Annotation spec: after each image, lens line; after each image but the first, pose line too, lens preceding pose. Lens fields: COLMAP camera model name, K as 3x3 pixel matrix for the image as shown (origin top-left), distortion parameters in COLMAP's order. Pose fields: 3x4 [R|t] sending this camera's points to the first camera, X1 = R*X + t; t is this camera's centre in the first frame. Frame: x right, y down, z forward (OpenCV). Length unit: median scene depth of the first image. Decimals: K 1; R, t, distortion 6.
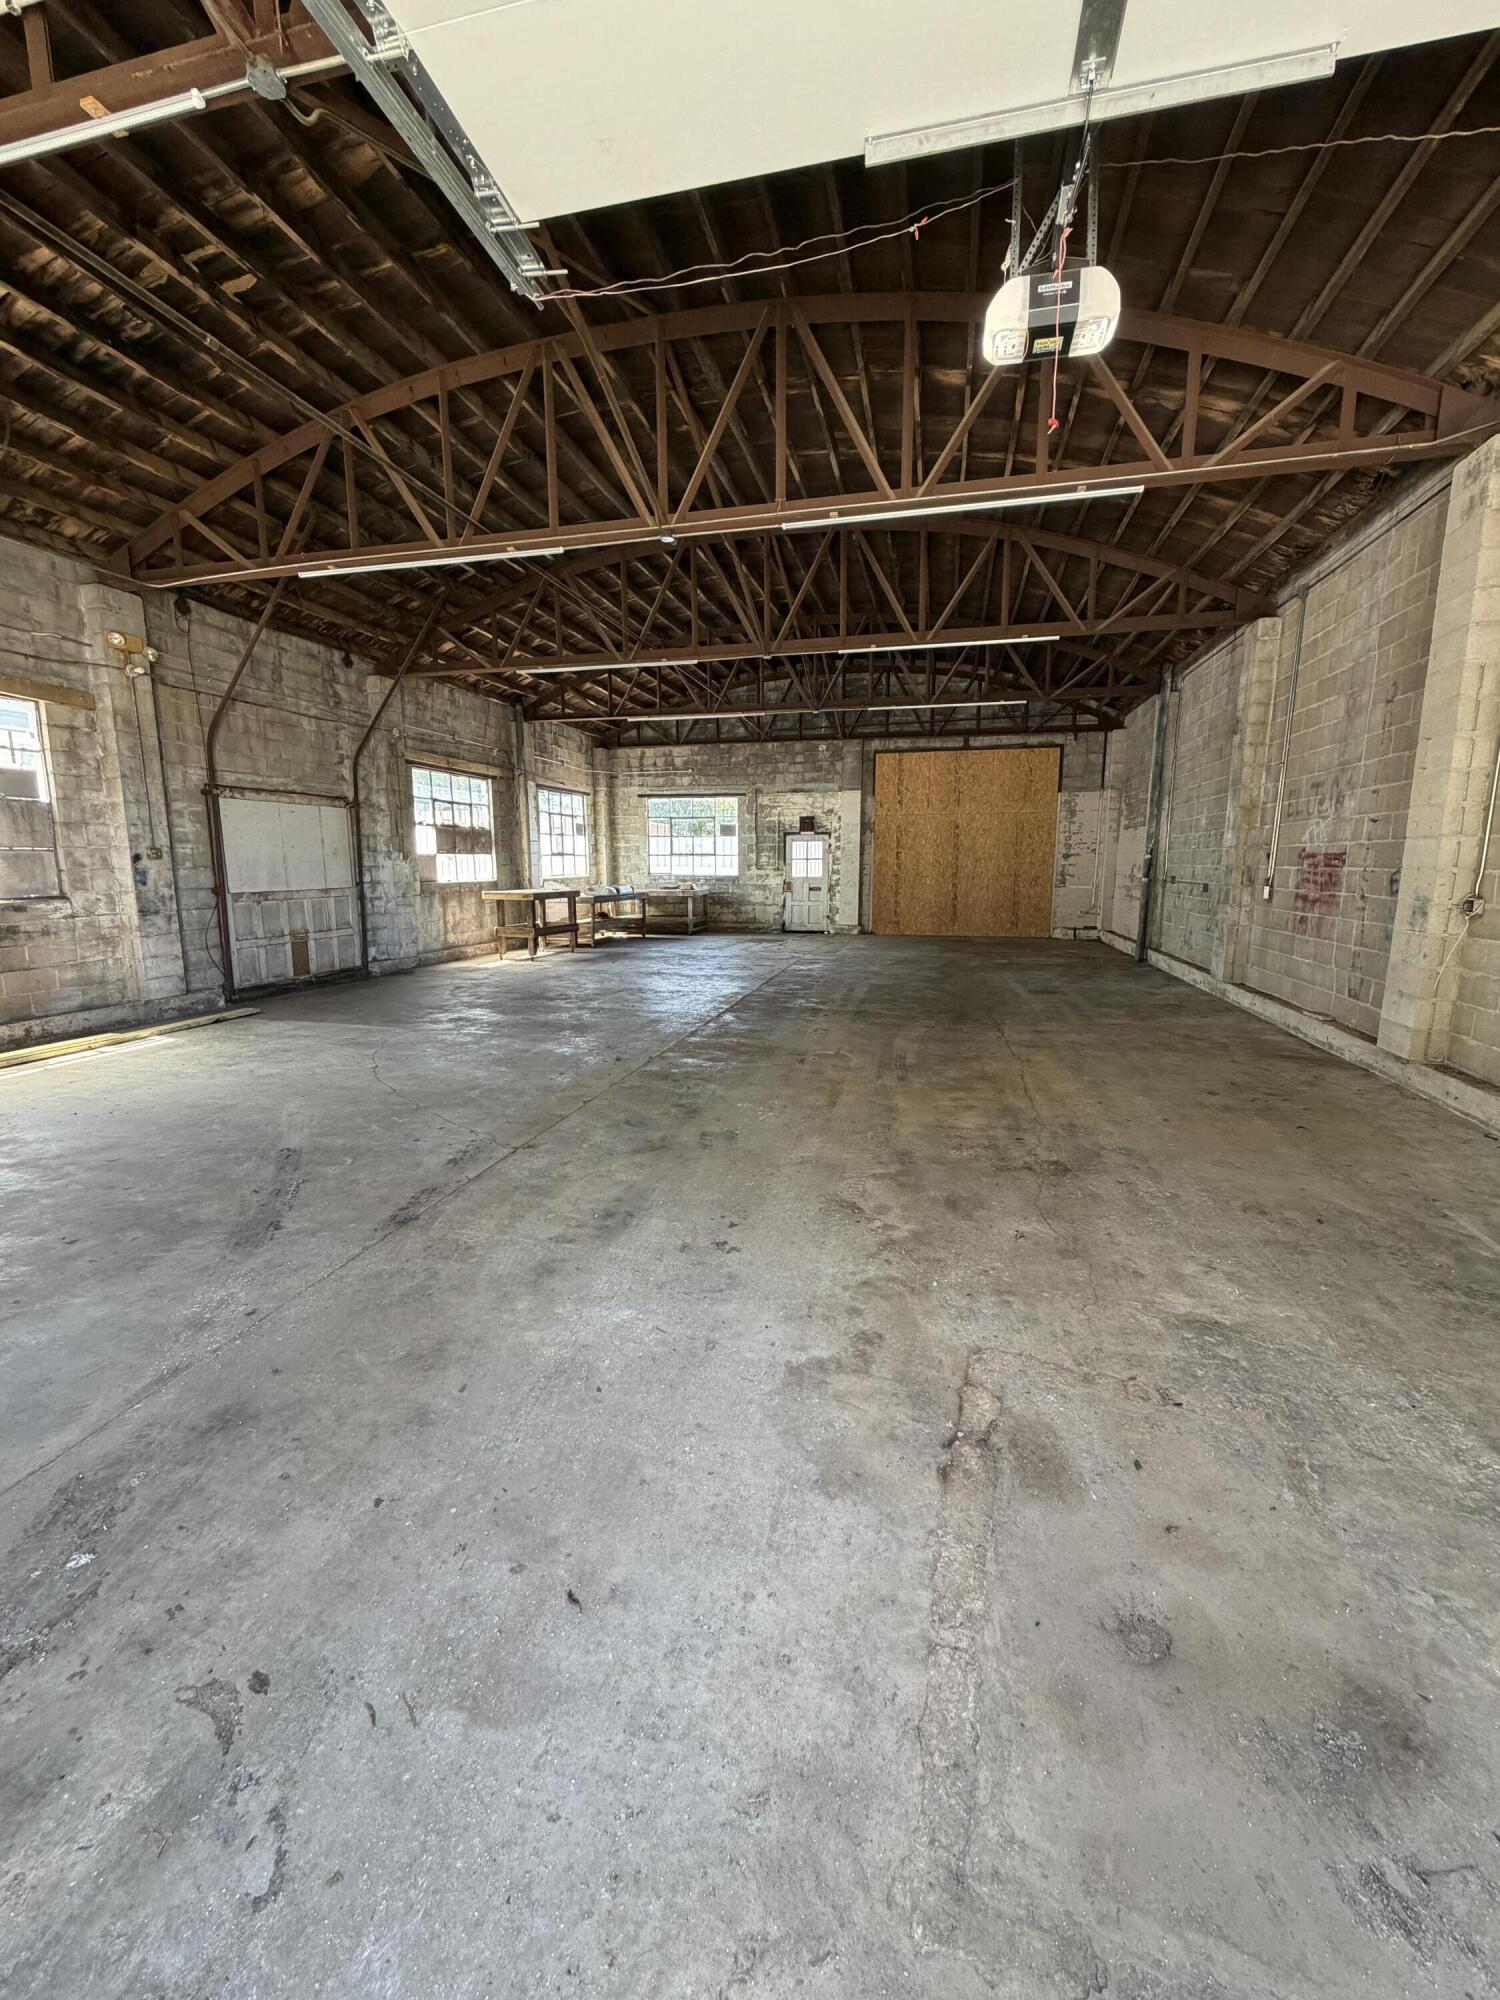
lens RADIAL K [[793.8, 0, 753.9], [0, 793.8, 994.0], [0, 0, 1]] dist [-0.002057, 0.000762]
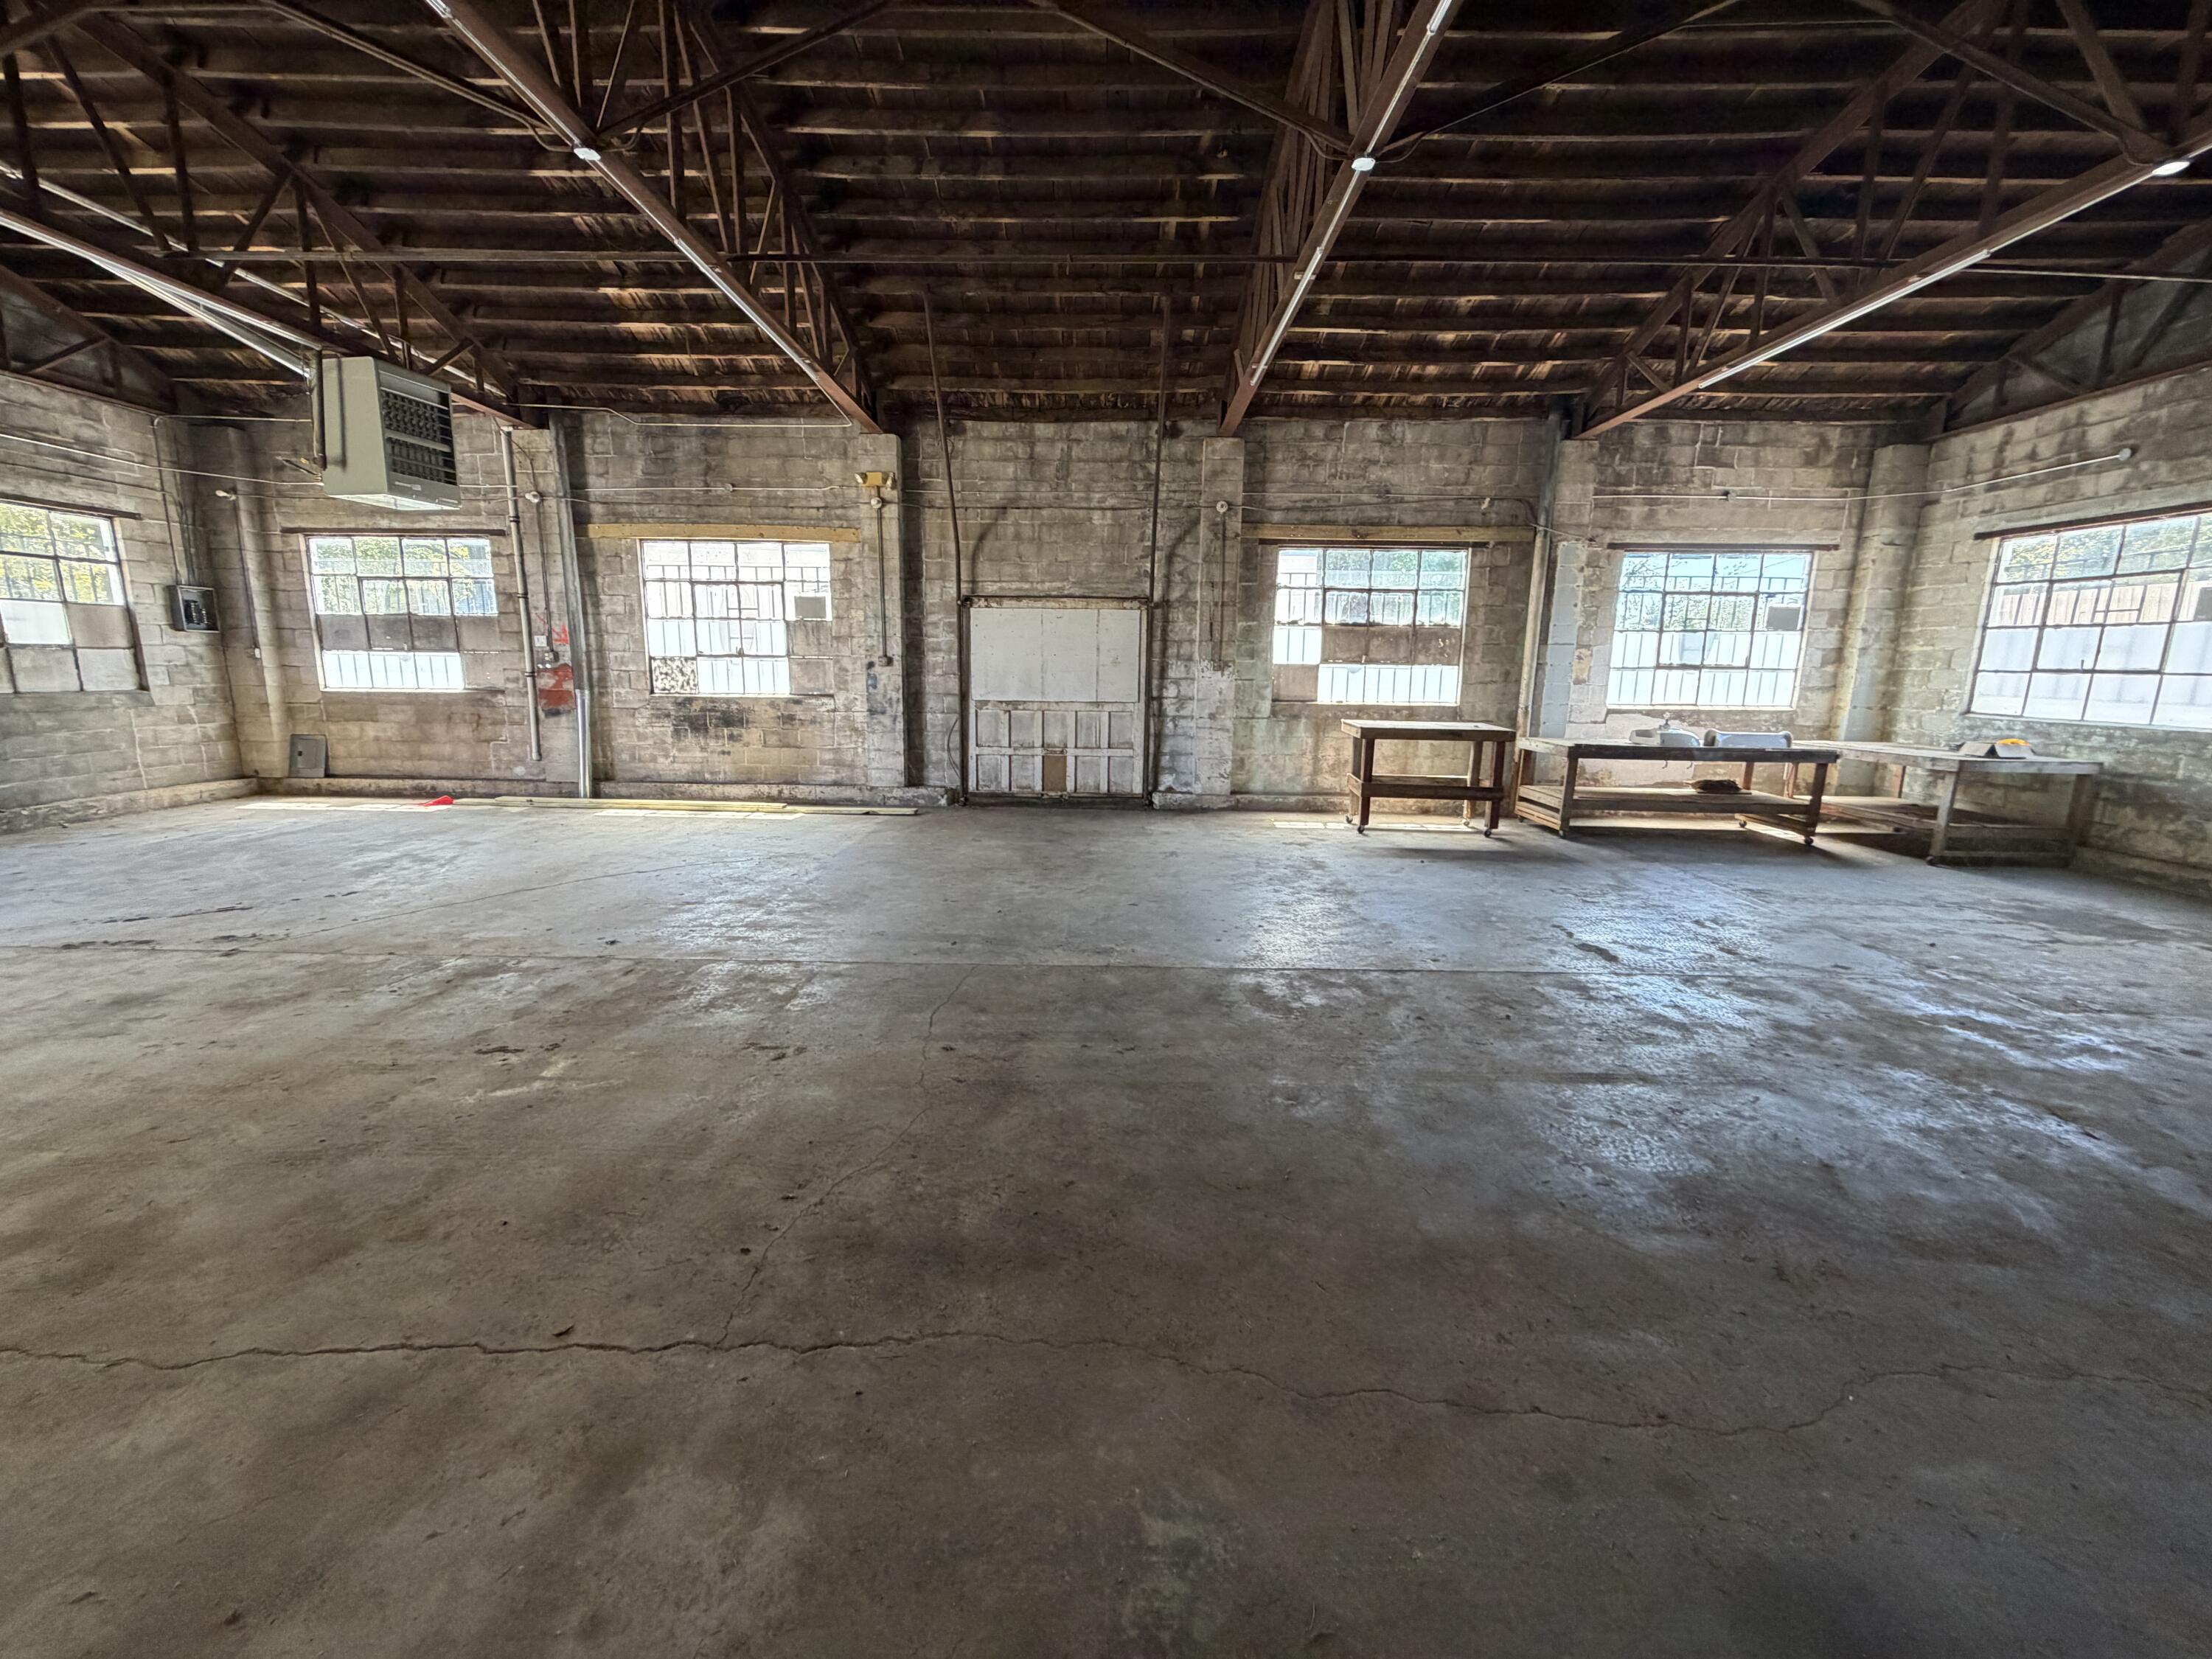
lens RADIAL K [[877.9, 0, 1099.1], [0, 877.9, 825.2], [0, 0, 1]] dist [-0.002057, 0.000762]
pose [[0.222397, 0.181174, -0.957975, 0.339853], [-0.174621, 0.974096, 0.143684, -0.108520], [0.959191, 0.135328, 0.248273, 0.601864]]
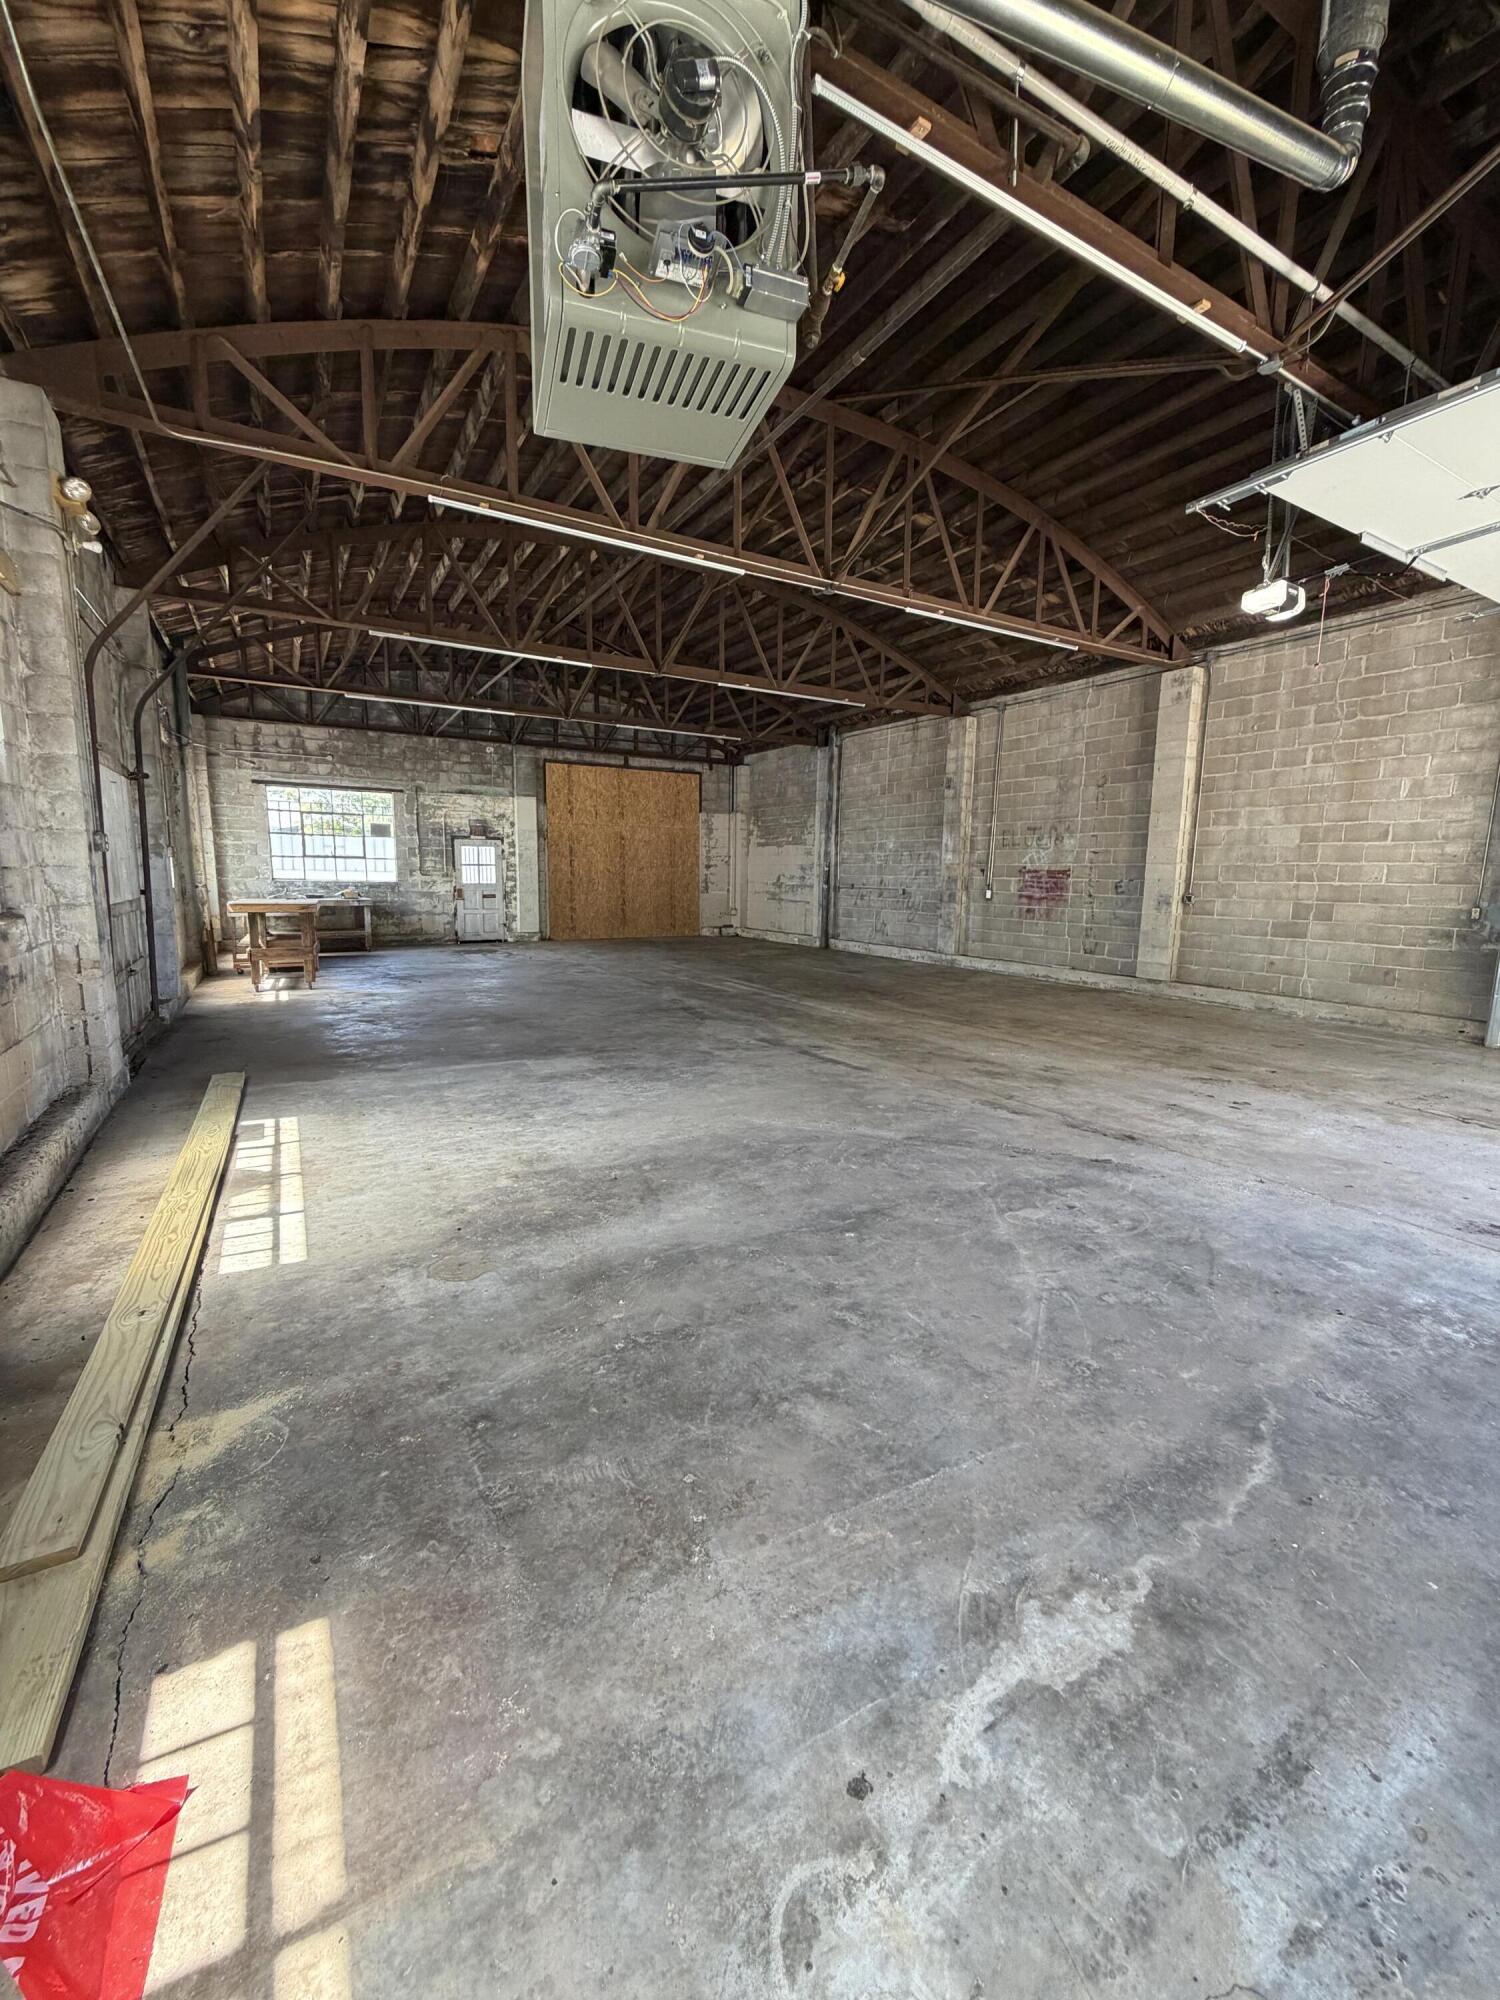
lens RADIAL K [[793.8, 0, 752.6], [0, 793.8, 995.7], [0, 0, 1]] dist [-0.002057, 0.000762]
pose [[0.720843, -0.094338, 0.686648, -0.489902], [0.099196, 0.994537, 0.032503, -0.016582], [-0.685963, 0.044683, 0.726263, 0.122240]]
